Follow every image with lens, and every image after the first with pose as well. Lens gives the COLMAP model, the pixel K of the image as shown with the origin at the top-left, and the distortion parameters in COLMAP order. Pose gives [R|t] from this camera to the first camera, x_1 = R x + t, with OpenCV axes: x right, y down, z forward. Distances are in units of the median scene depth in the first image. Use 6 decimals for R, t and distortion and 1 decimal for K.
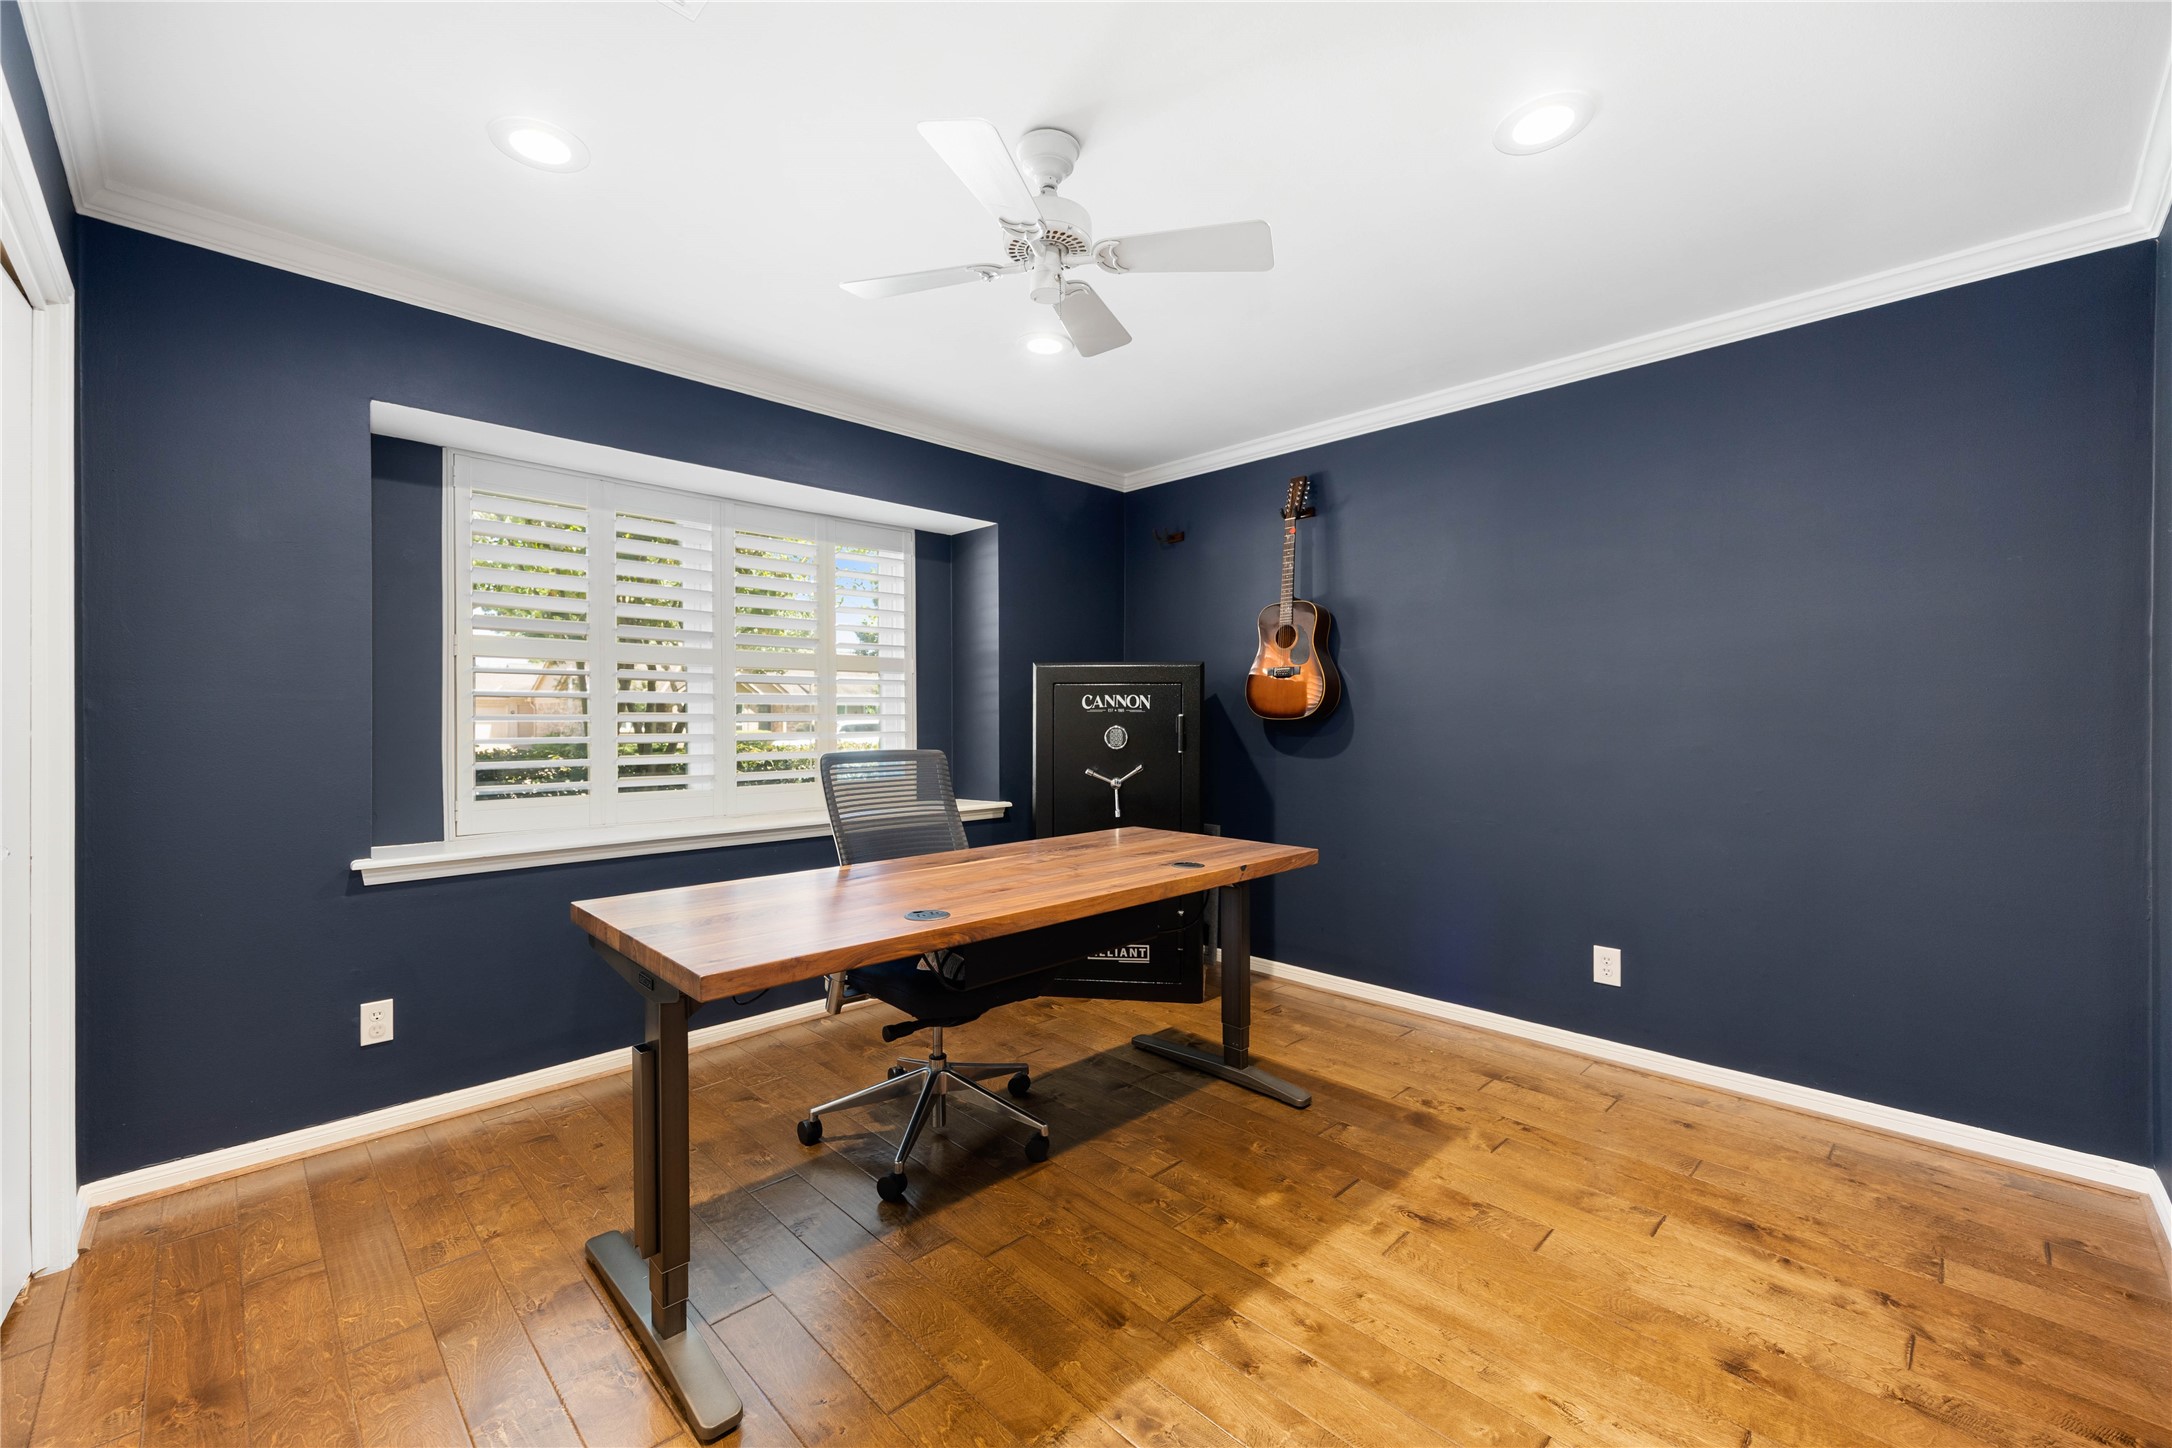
lens RADIAL K [[866.5, 0, 1084.6], [0, 866.5, 724.3], [0, 0, 1]] dist [-0.003064, -0.000643]
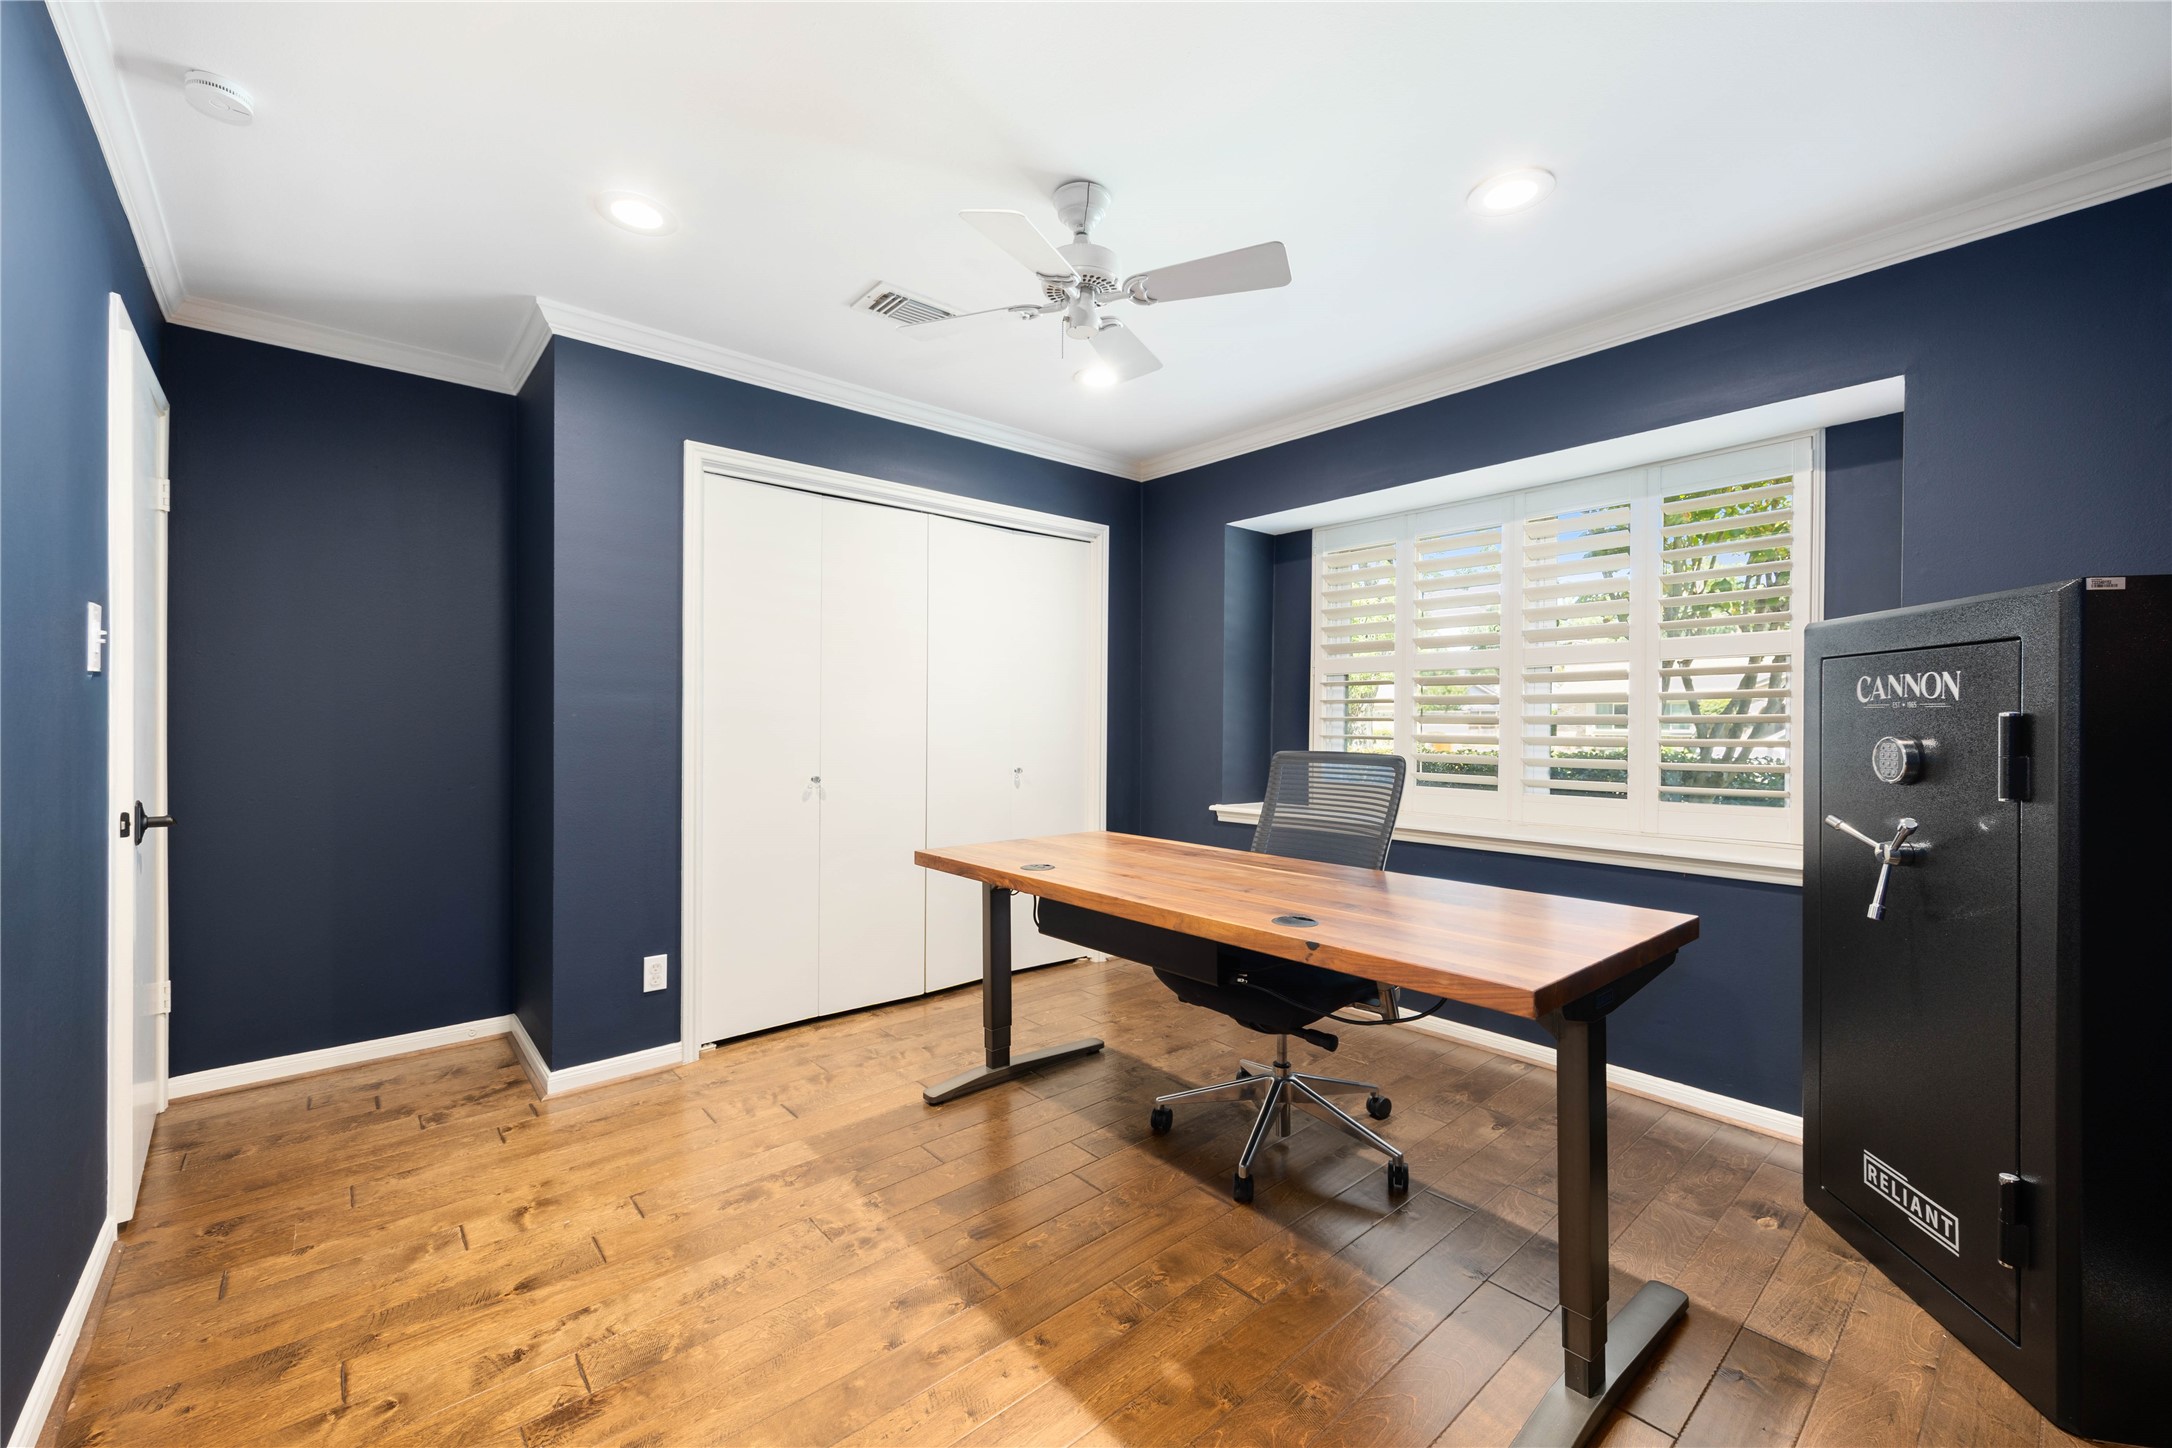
lens RADIAL K [[866.5, 0, 1084.6], [0, 866.5, 724.3], [0, 0, 1]] dist [-0.003064, -0.000643]
pose [[-0.062696, 0.004825, -0.998021, 0.716585], [-0.010187, 0.999933, 0.005474, -0.003914], [0.997981, 0.010510, -0.062643, 0.728060]]
